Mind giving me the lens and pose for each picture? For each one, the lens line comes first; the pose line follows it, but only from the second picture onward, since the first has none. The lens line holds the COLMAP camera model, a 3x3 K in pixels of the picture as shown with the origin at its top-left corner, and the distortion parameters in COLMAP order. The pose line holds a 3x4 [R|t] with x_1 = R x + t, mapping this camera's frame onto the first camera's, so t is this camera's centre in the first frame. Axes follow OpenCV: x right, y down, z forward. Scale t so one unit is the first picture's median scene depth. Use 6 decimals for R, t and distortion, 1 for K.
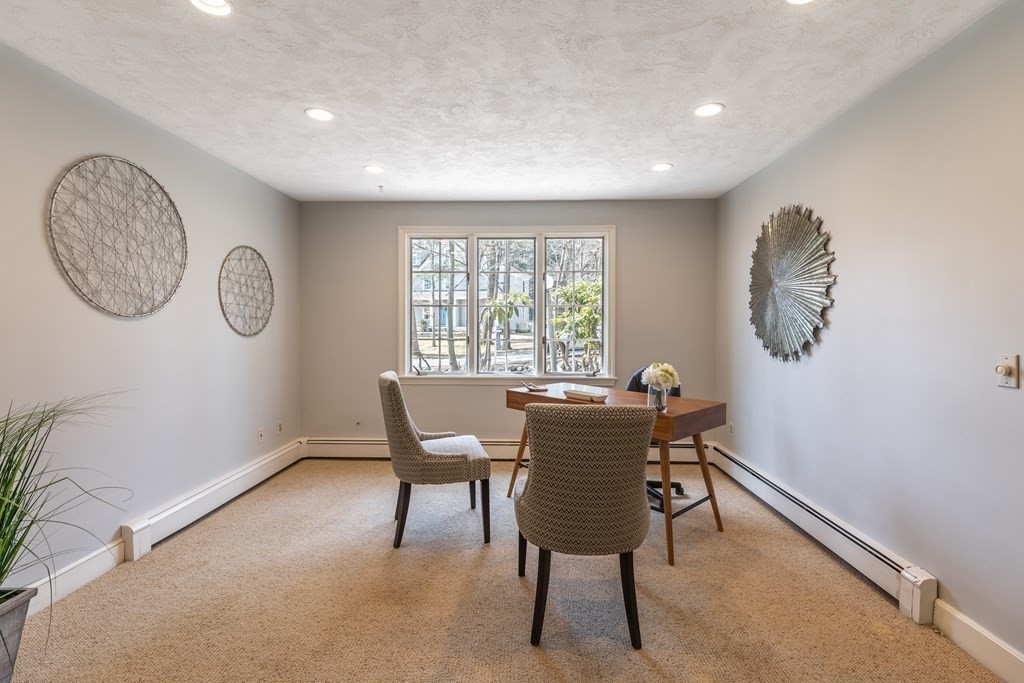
lens RADIAL K [[470.7, 0, 511.5], [0, 470.7, 331.0], [0, 0, 1]] dist [0.003881, -0.000270]
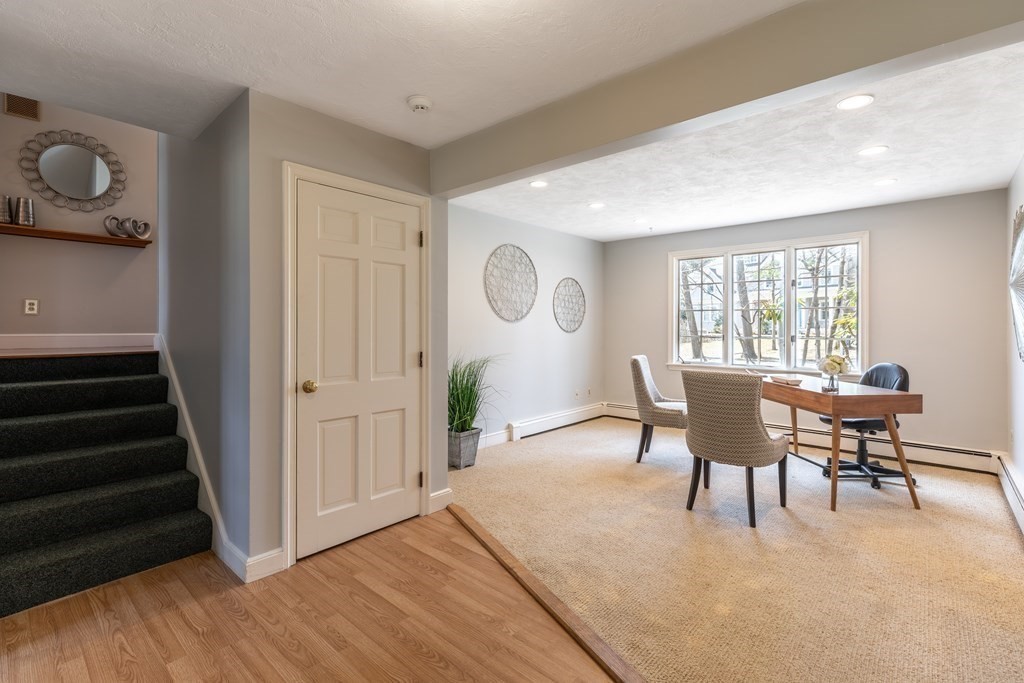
lens RADIAL K [[470.7, 0, 512.4], [0, 470.7, 334.0], [0, 0, 1]] dist [0.003881, -0.000270]
pose [[0.766173, 0.010112, -0.642554, 0.456682], [-0.007841, 0.999949, 0.006386, 0.010718], [0.642586, 0.000145, 0.766213, -0.513039]]
